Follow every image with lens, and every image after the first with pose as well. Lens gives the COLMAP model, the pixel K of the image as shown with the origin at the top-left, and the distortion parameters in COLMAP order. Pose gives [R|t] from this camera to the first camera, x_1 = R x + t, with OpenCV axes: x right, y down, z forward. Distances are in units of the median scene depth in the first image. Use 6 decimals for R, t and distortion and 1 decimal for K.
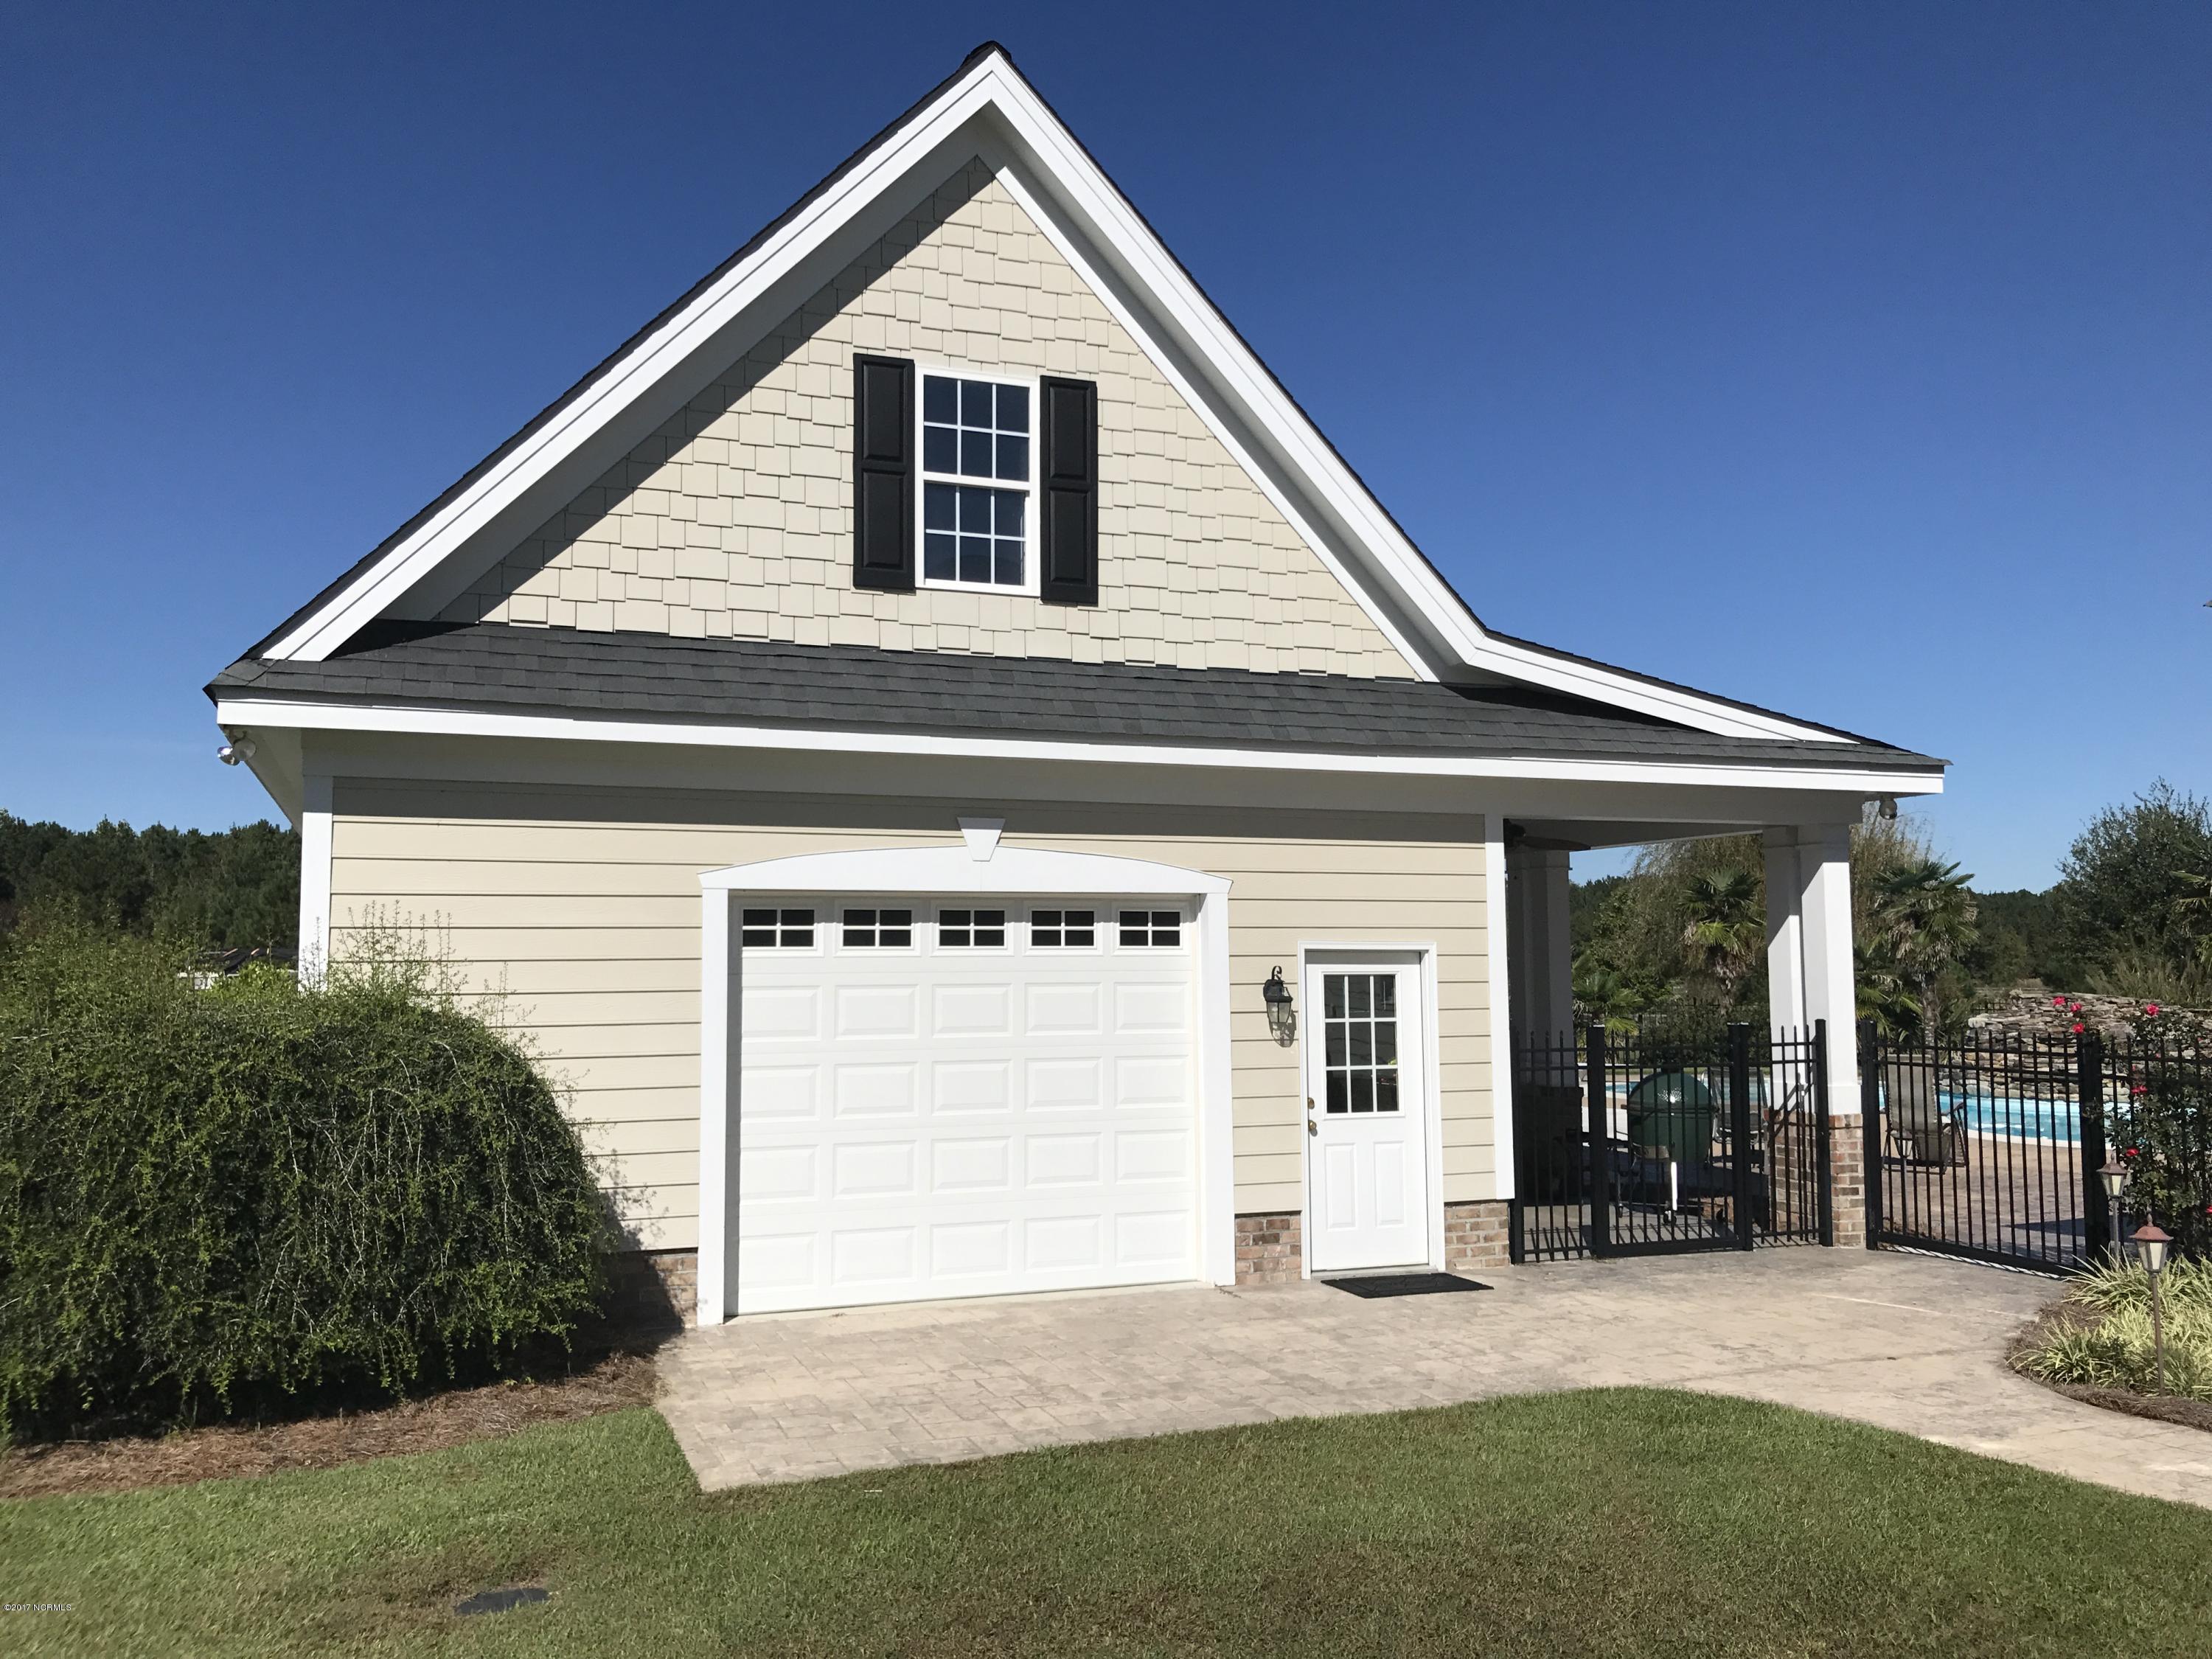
lens RADIAL K [[1920.1, 0, 1154.4], [0, 1920.1, 844.3], [0, 0, 1]] dist [0.097635, -0.012830]
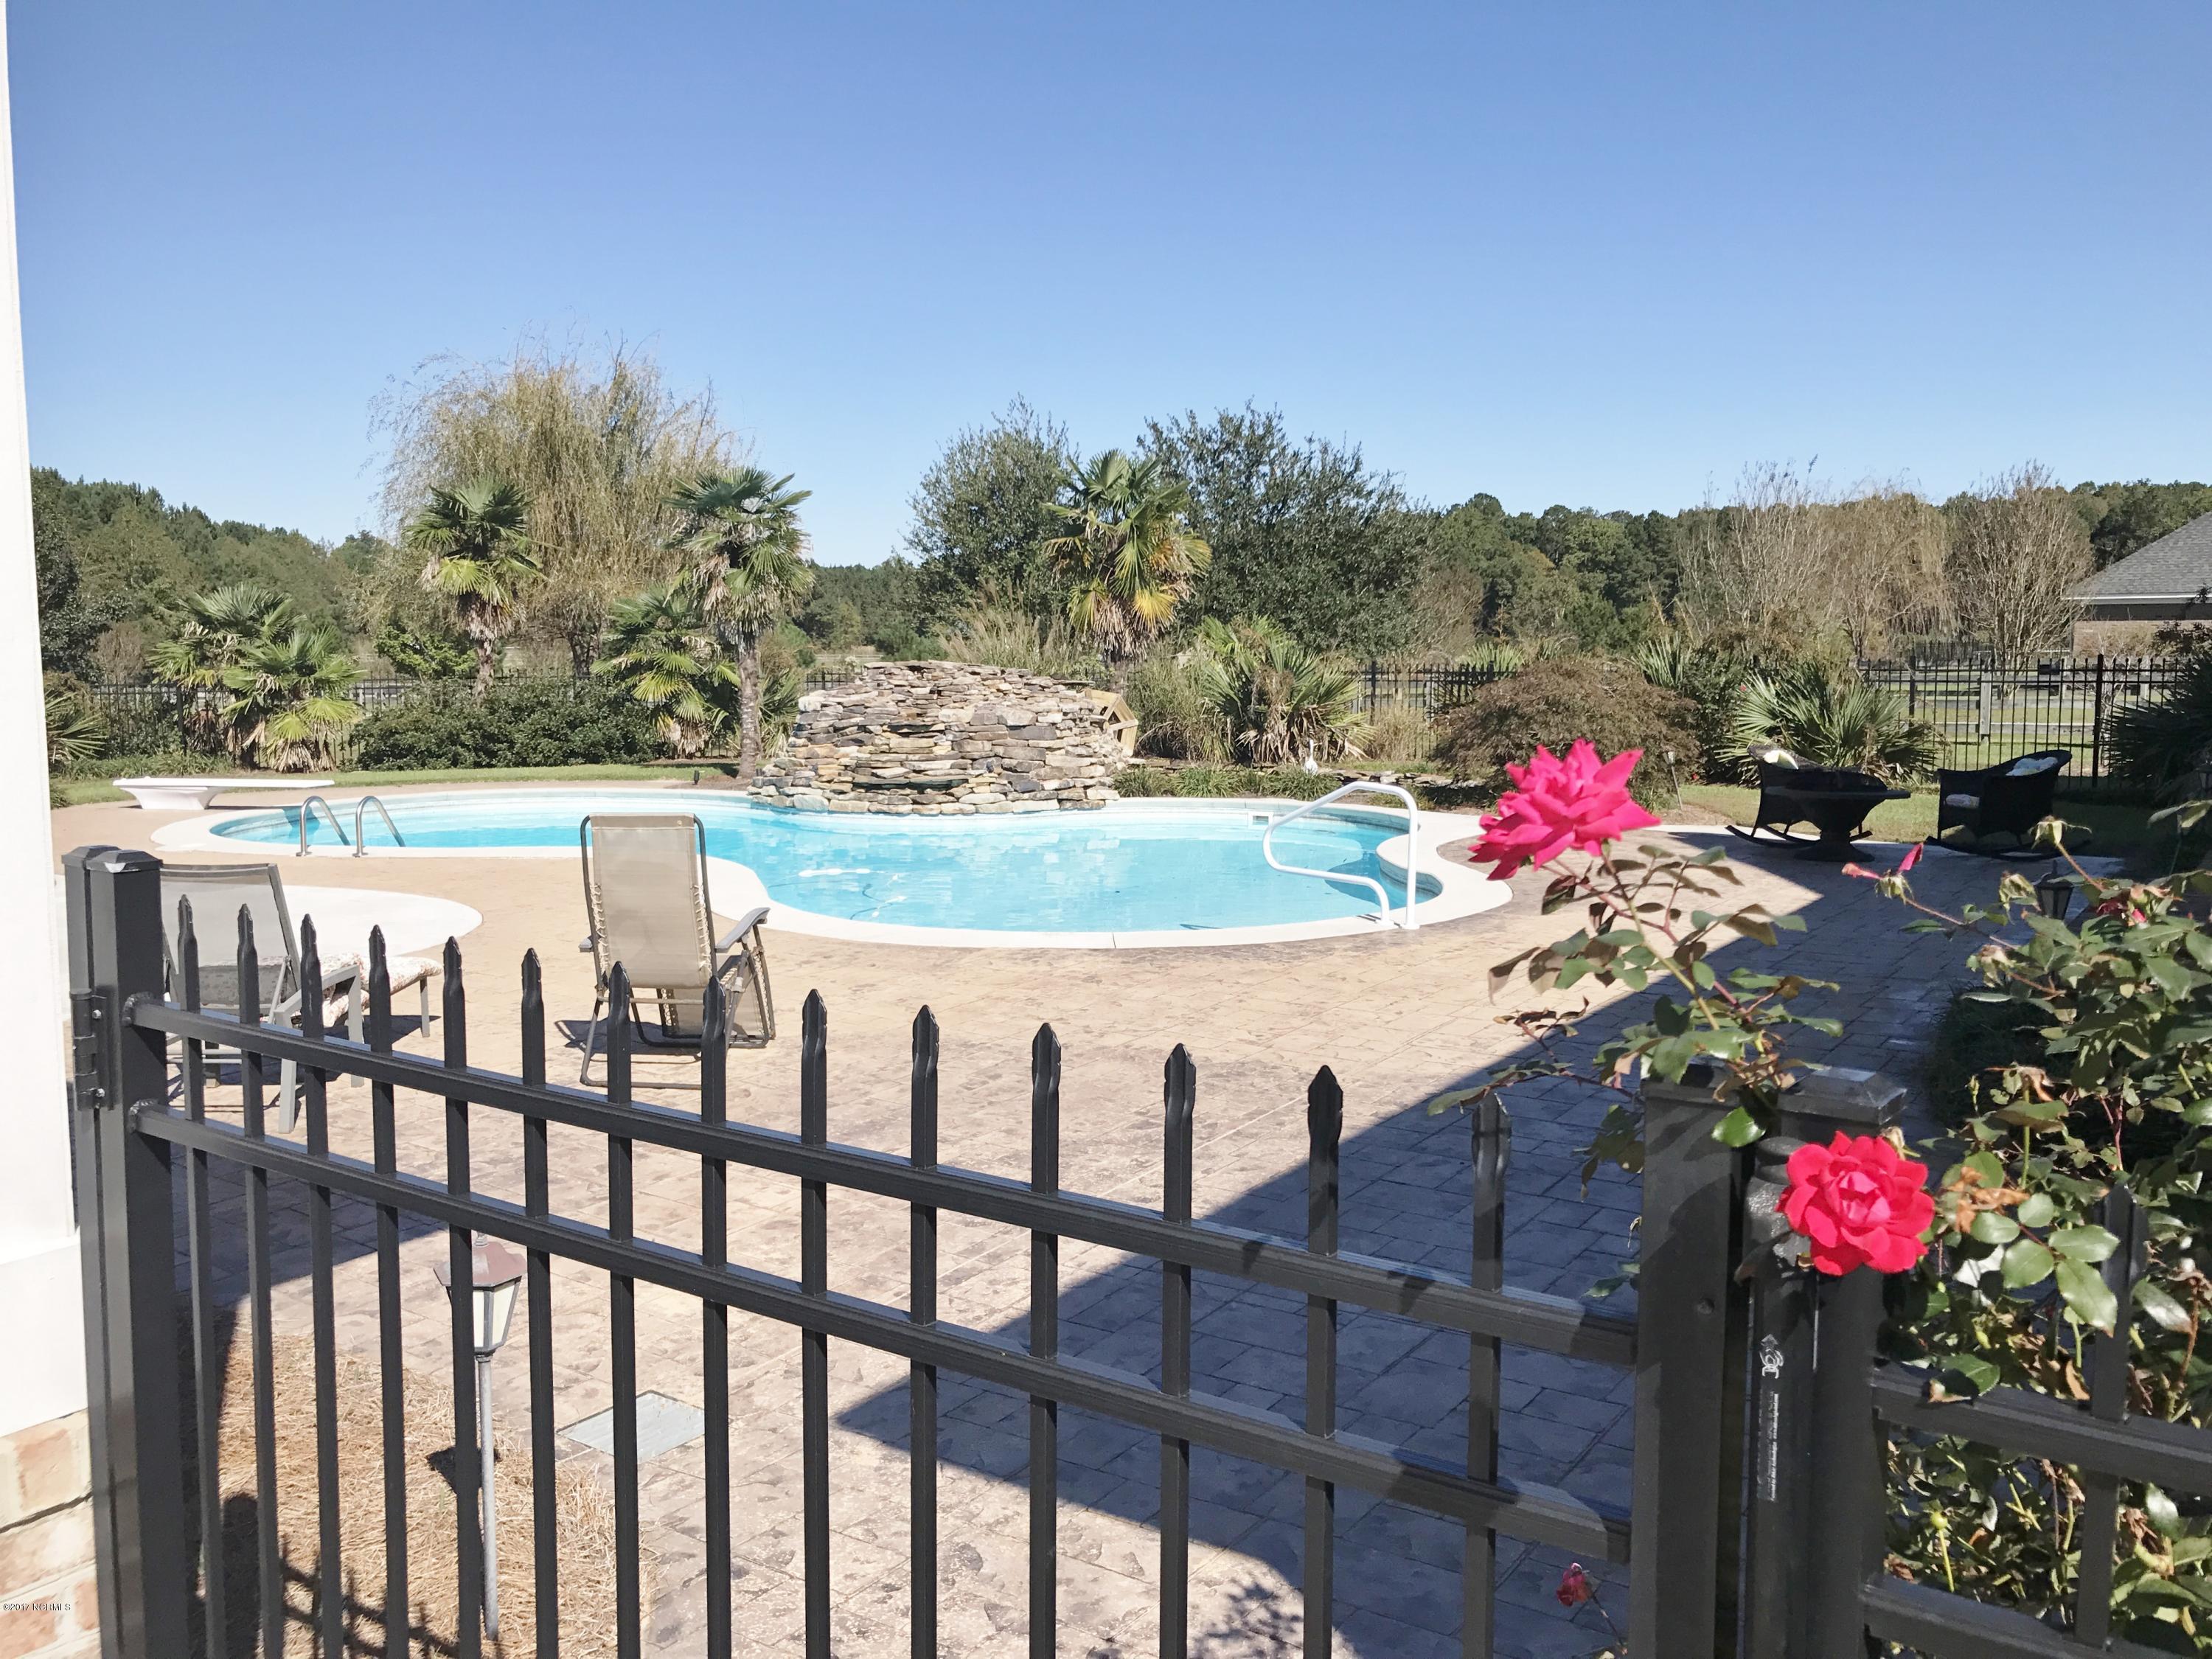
lens RADIAL K [[1812.4, 0, 1118.1], [0, 1812.4, 816.9], [0, 0, 1]] dist [0.035421, -0.045050]
pose [[0.846911, -0.043842, 0.529924, 0.391534], [-0.042550, 0.987812, 0.149725, 0.068414], [-0.530029, -0.149352, 0.834723, 0.914103]]
